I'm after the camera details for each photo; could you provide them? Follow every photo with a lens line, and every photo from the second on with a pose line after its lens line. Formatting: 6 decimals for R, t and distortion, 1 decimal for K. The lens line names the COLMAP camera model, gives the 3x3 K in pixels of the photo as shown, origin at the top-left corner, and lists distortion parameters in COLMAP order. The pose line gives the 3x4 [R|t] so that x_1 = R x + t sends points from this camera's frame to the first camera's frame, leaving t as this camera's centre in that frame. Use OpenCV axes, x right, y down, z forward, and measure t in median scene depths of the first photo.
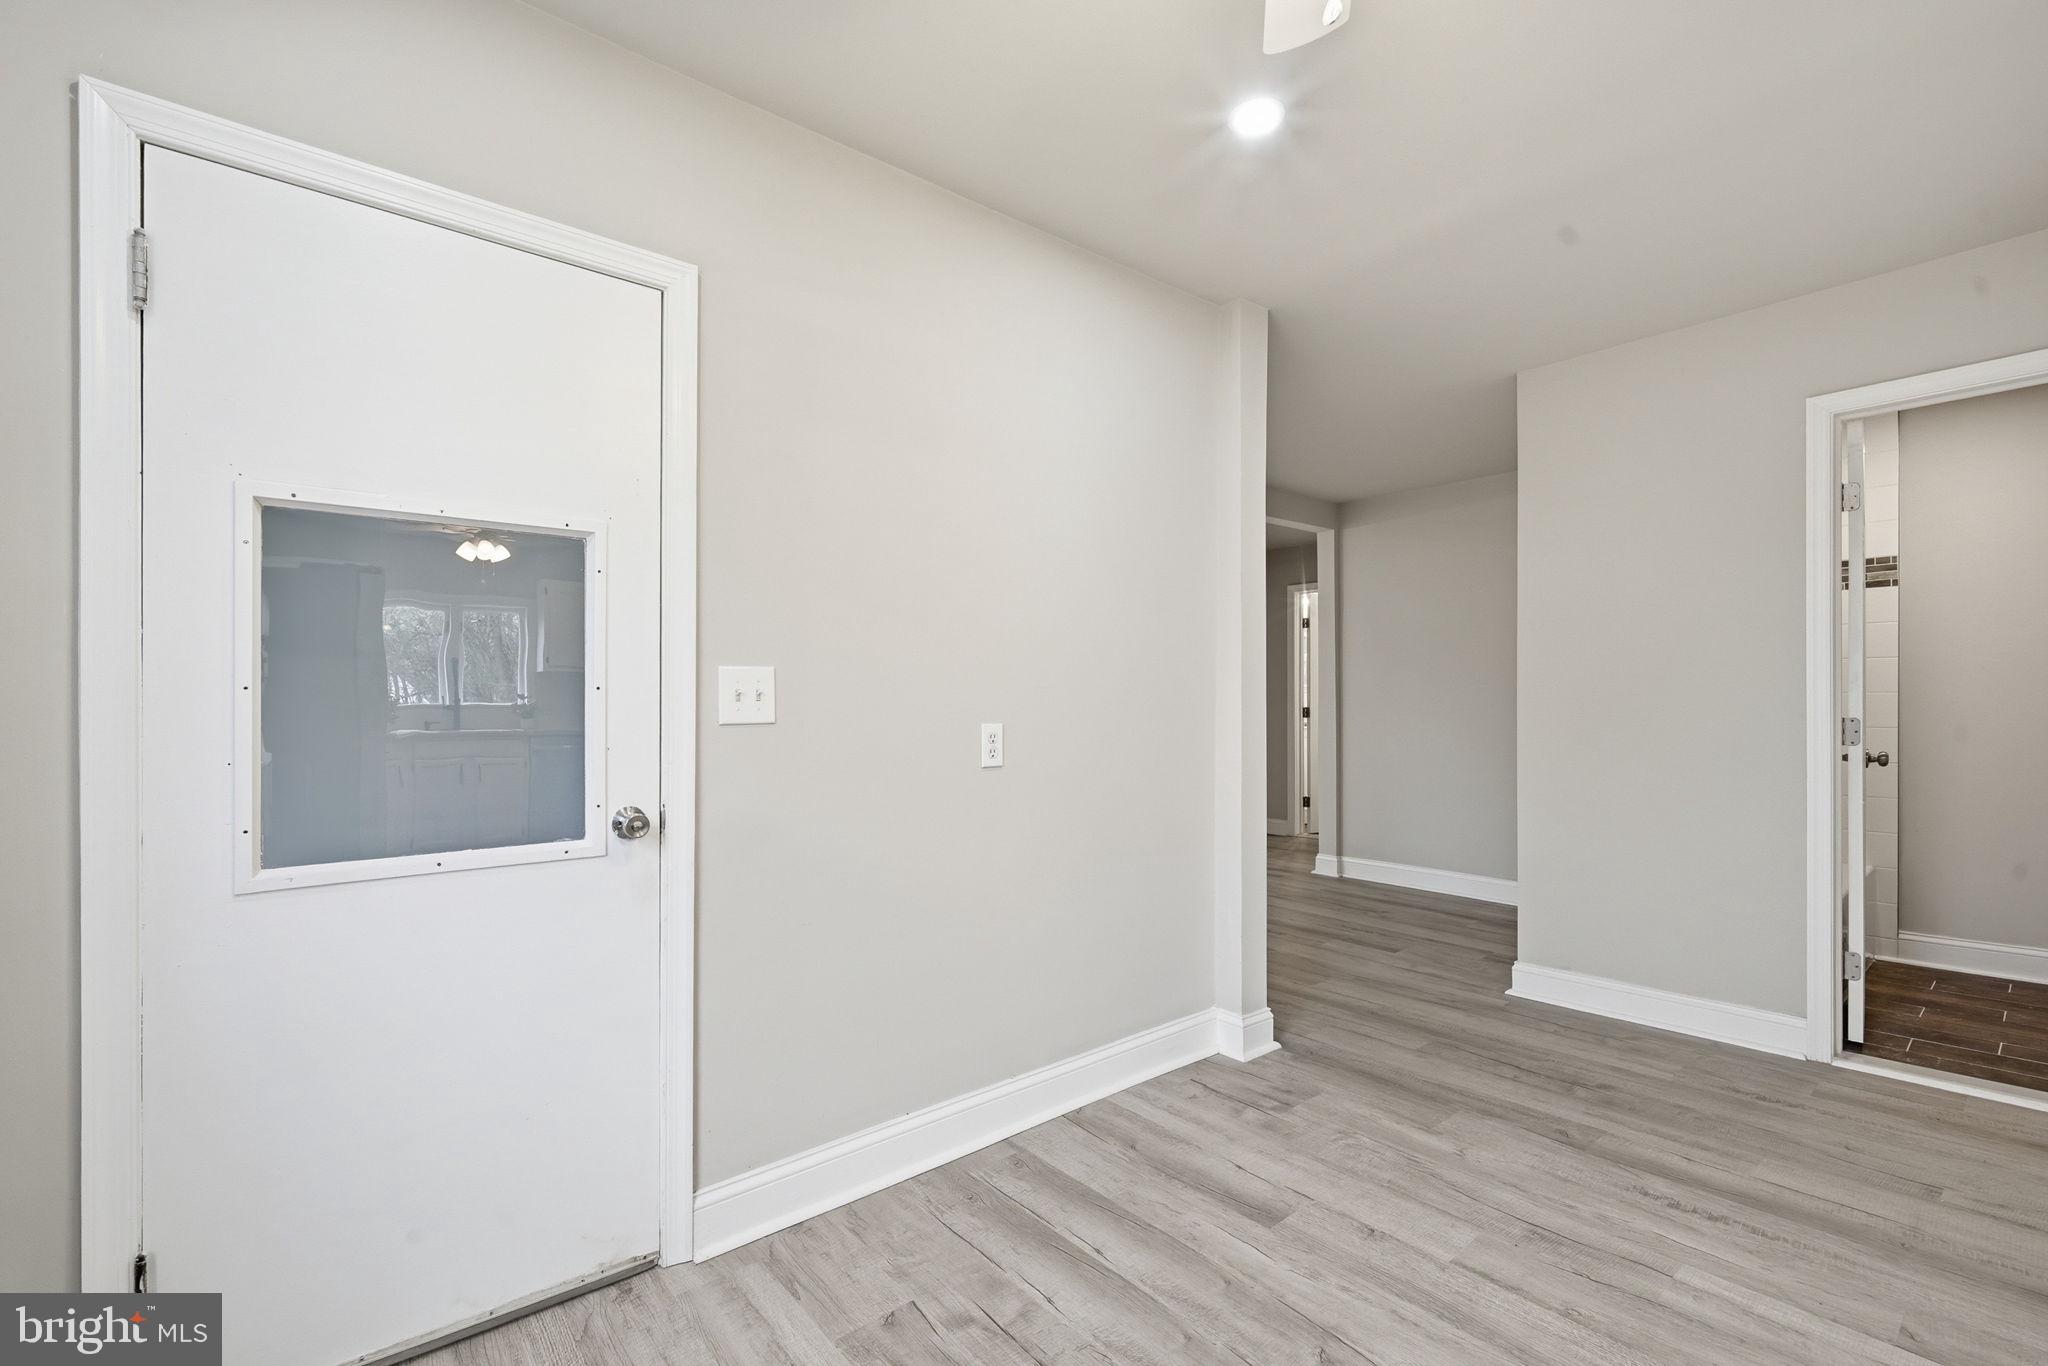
lens RADIAL K [[892.2, 0, 1023.2], [0, 892.2, 700.2], [0, 0, 1]] dist [-0.014906, 0.000998]
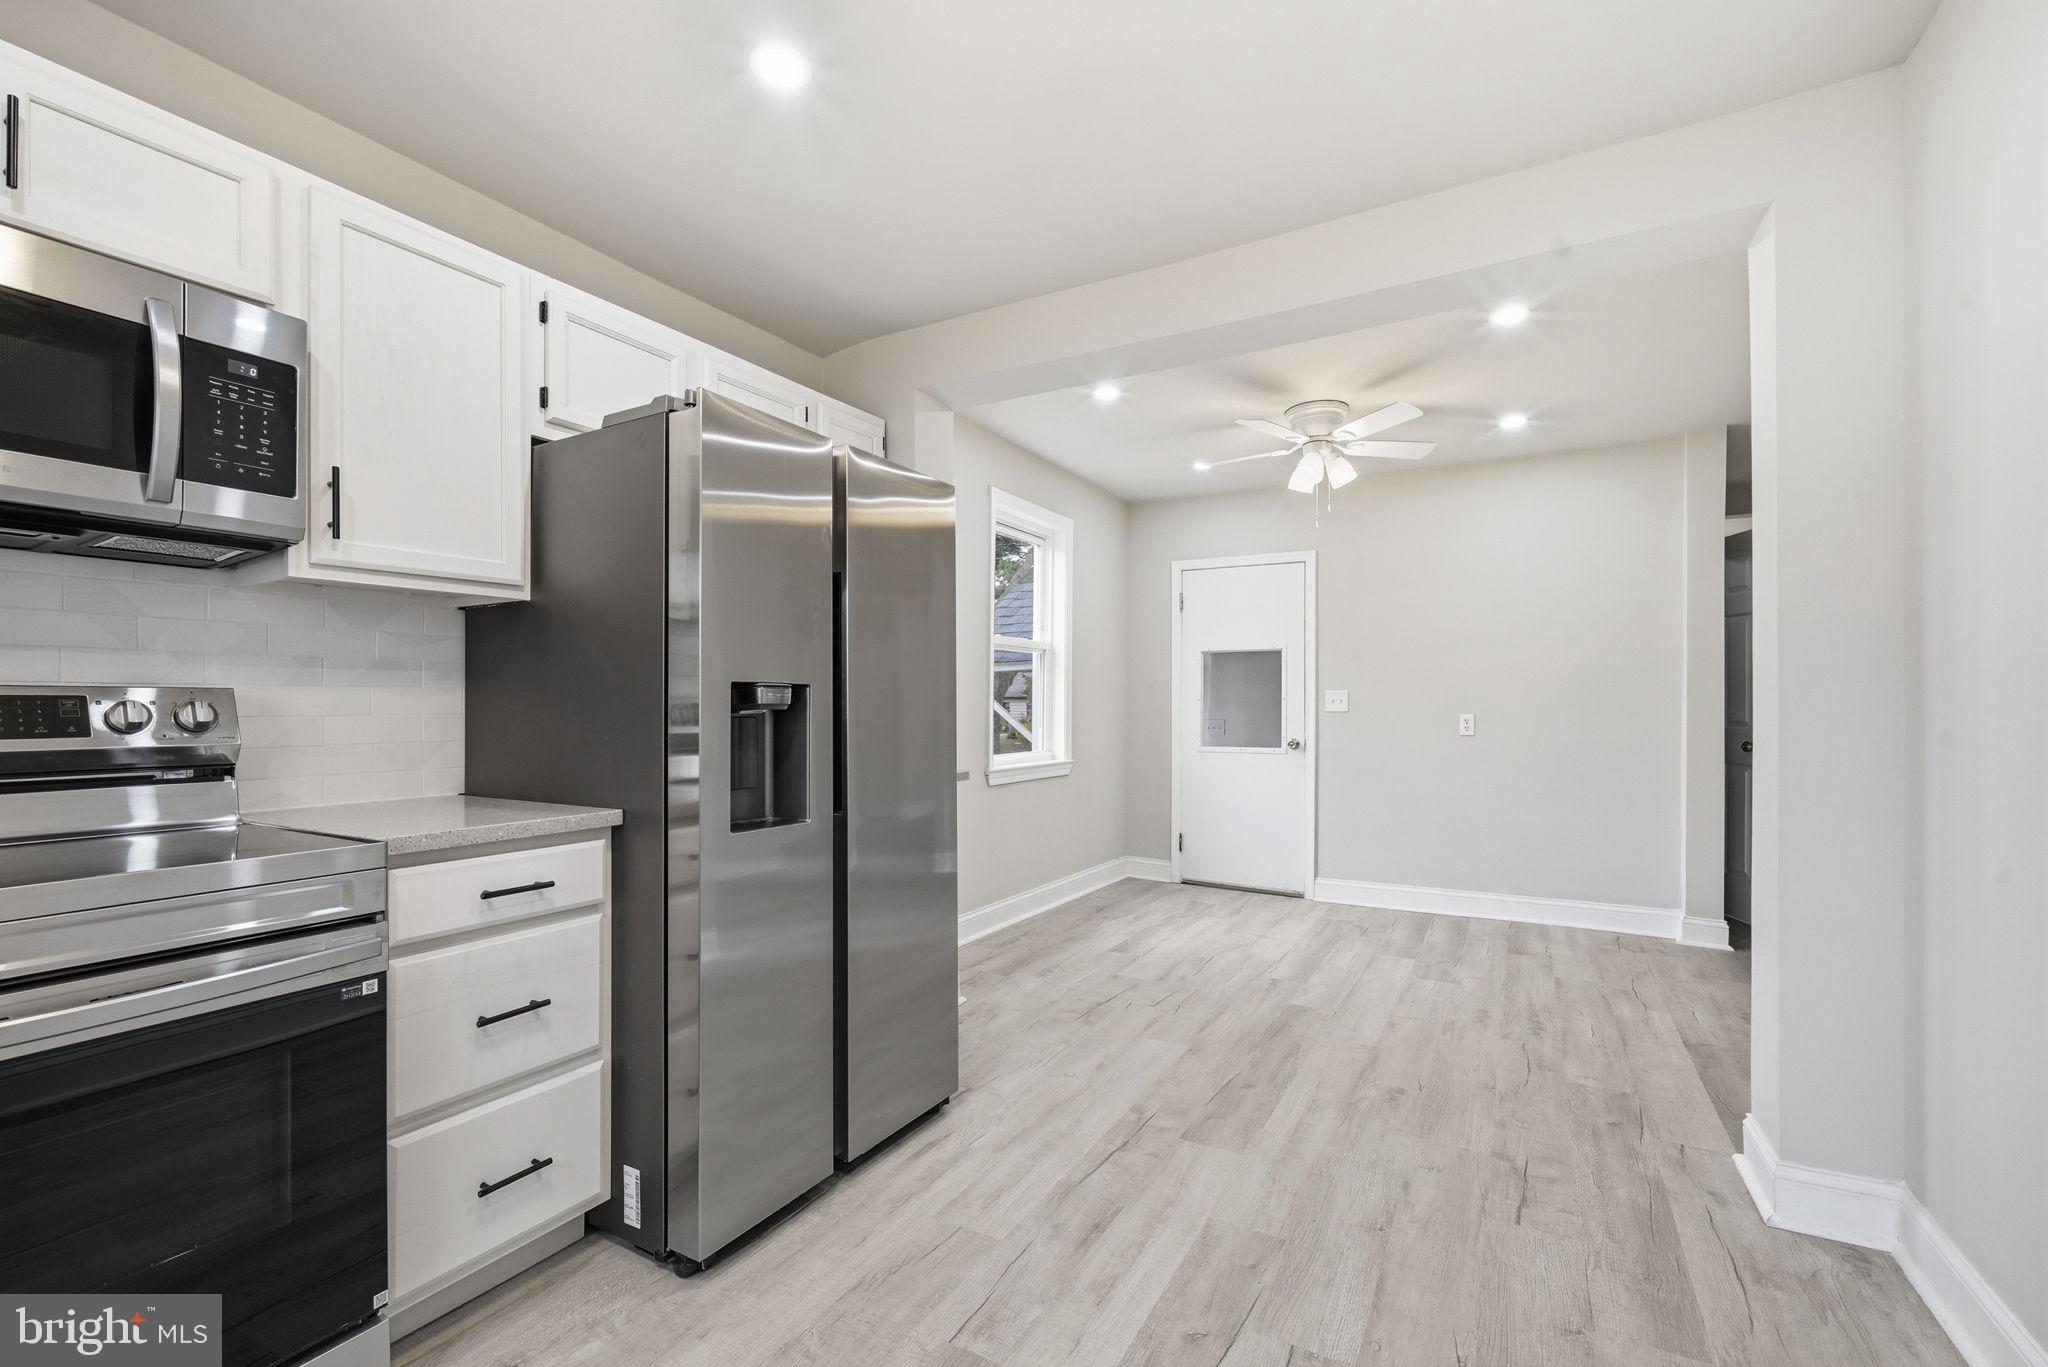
lens RADIAL K [[892.2, 0, 1025.3], [0, 892.2, 698.0], [0, 0, 1]] dist [-0.014906, 0.000998]
pose [[0.349643, -0.008282, -0.936846, 1.998812], [0.002406, 0.999966, -0.007942, 0.004220], [0.936880, 0.000523, 0.349651, -0.874145]]
